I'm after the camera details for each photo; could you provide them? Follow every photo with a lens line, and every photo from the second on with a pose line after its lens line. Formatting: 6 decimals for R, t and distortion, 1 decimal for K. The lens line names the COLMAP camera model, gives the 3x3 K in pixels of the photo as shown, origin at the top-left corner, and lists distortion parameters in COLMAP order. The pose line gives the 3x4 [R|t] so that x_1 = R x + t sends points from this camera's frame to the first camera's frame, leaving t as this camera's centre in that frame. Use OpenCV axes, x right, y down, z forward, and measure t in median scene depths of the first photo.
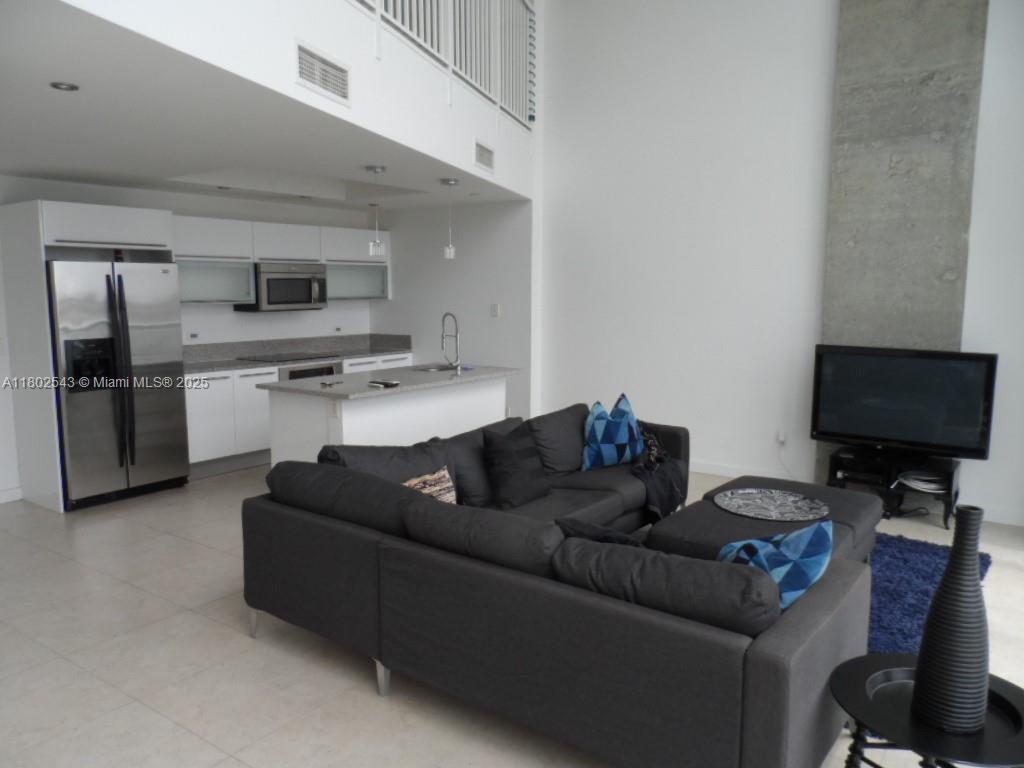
lens RADIAL K [[780.6, 0, 512.0], [0, 780.6, 384.0], [0, 0, 1]] dist [-0.009688, 0.006386]
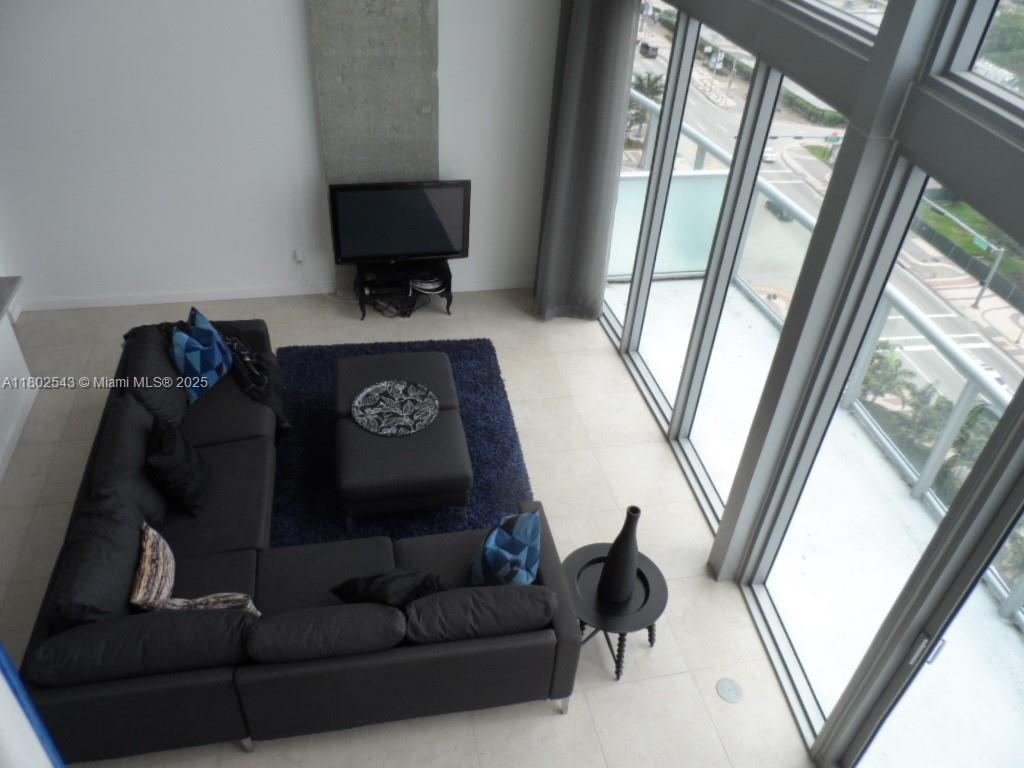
lens RADIAL K [[780.6, 0, 512.0], [0, 780.6, 384.0], [0, 0, 1]] dist [-0.009688, 0.006386]
pose [[0.669276, -0.424417, 0.609869, -0.227591], [0.038737, 0.839619, 0.541793, -0.424701], [-0.742004, -0.338984, 0.578377, 0.108946]]
